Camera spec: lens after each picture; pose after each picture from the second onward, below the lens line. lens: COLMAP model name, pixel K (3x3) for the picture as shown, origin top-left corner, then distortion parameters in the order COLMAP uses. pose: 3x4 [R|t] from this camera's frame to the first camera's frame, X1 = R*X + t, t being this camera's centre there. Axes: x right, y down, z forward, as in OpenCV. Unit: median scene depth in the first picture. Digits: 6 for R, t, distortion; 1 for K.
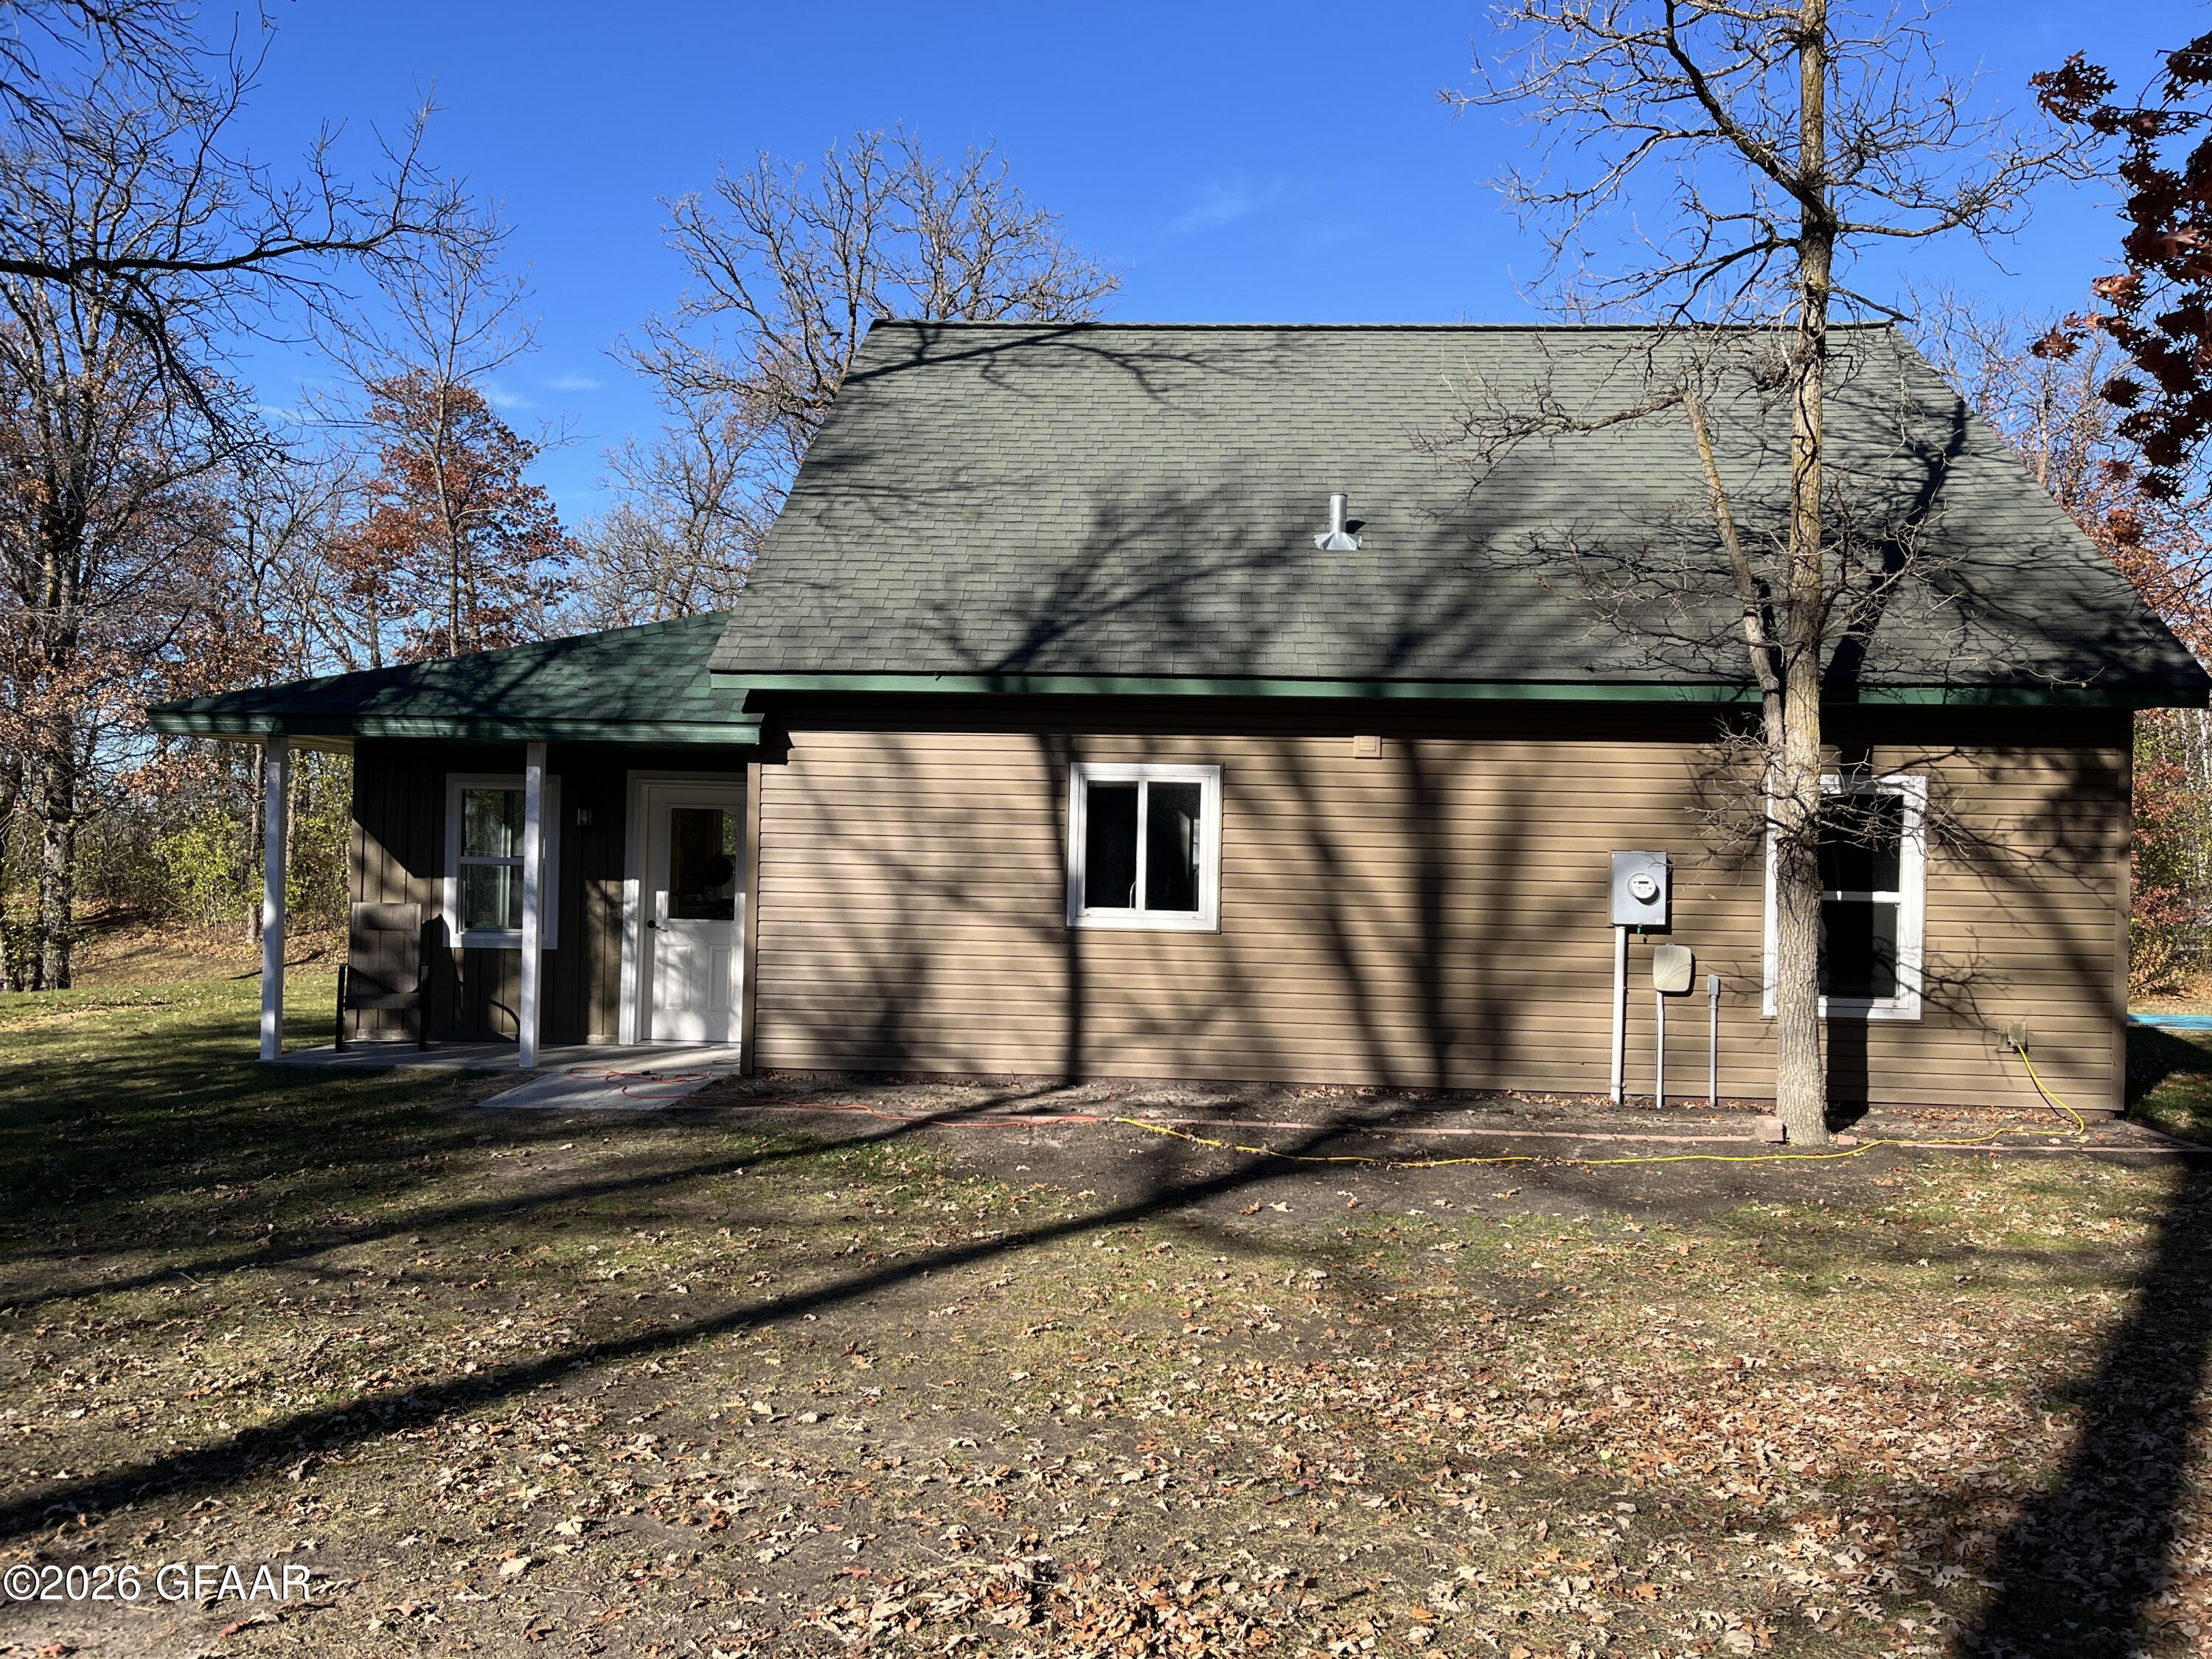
lens RADIAL K [[1673.2, 0, 1115.9], [0, 1673.2, 828.6], [0, 0, 1]] dist [0.072292, -0.108813]
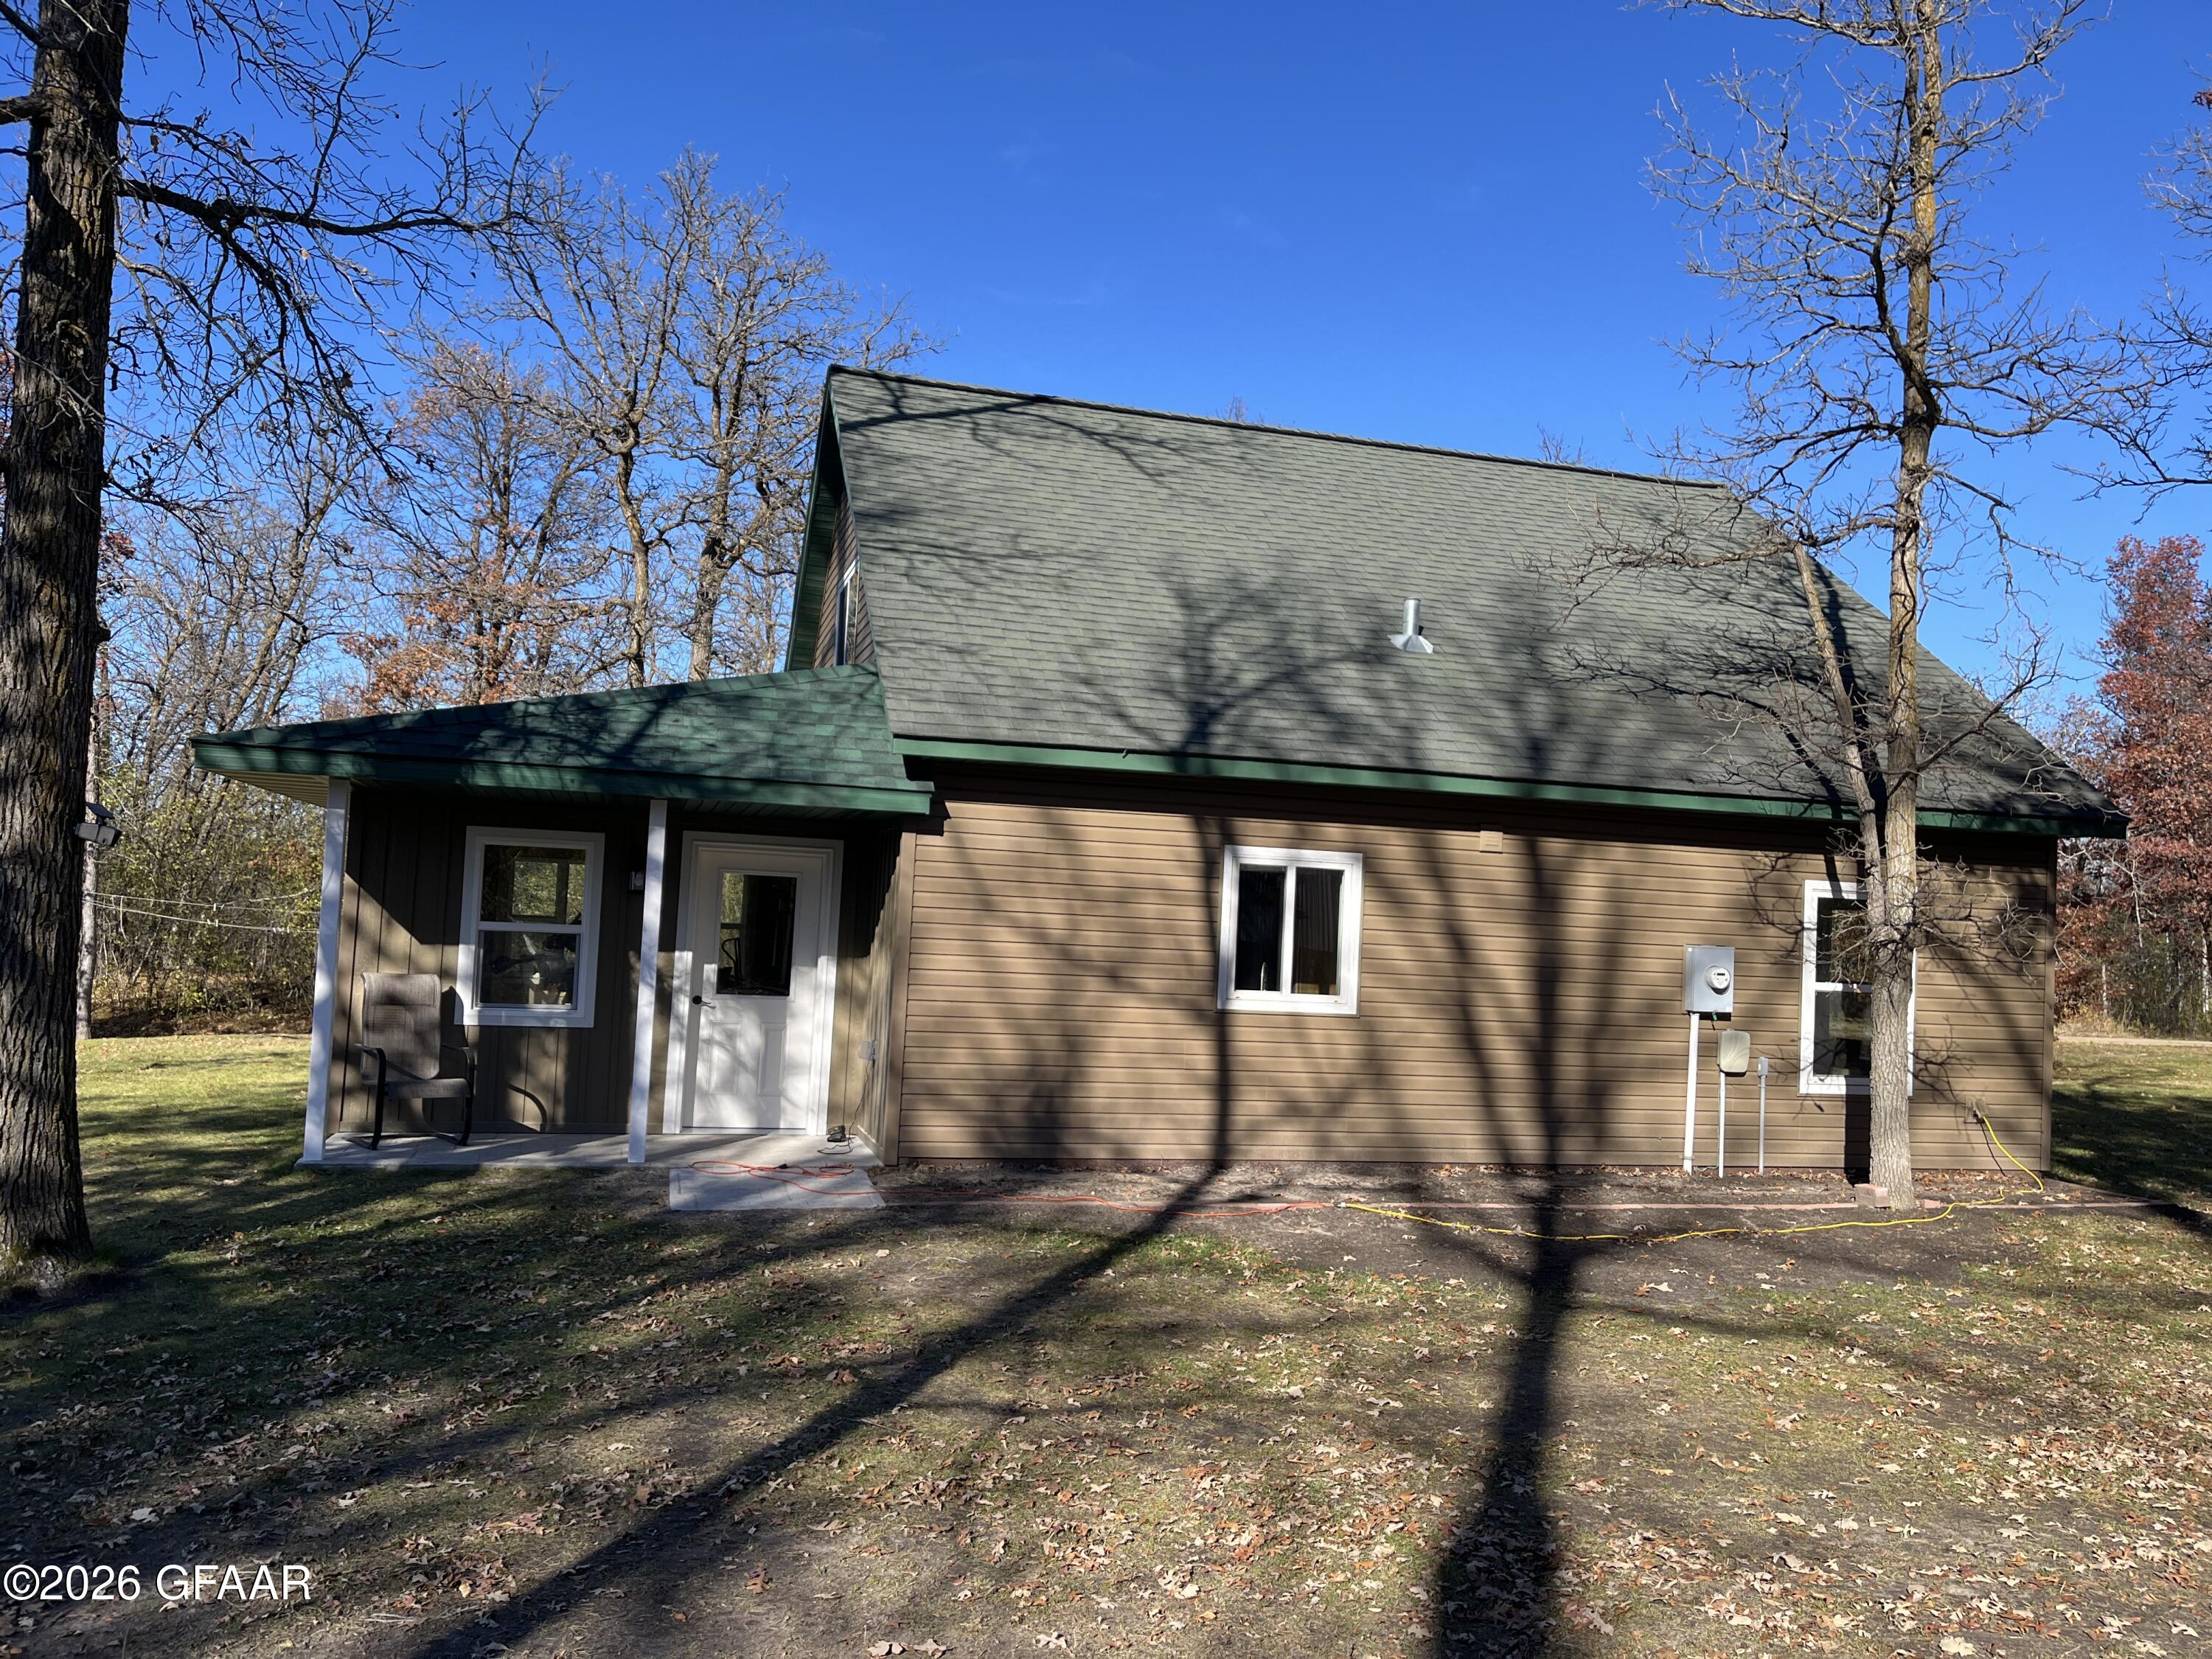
lens RADIAL K [[1673.2, 0, 1115.9], [0, 1673.2, 828.6], [0, 0, 1]] dist [0.072292, -0.108813]
pose [[0.946095, 0.041431, 0.321228, -0.413446], [-0.030114, 0.998741, -0.040120, -0.007163], [-0.322486, 0.028284, 0.946152, 0.070531]]
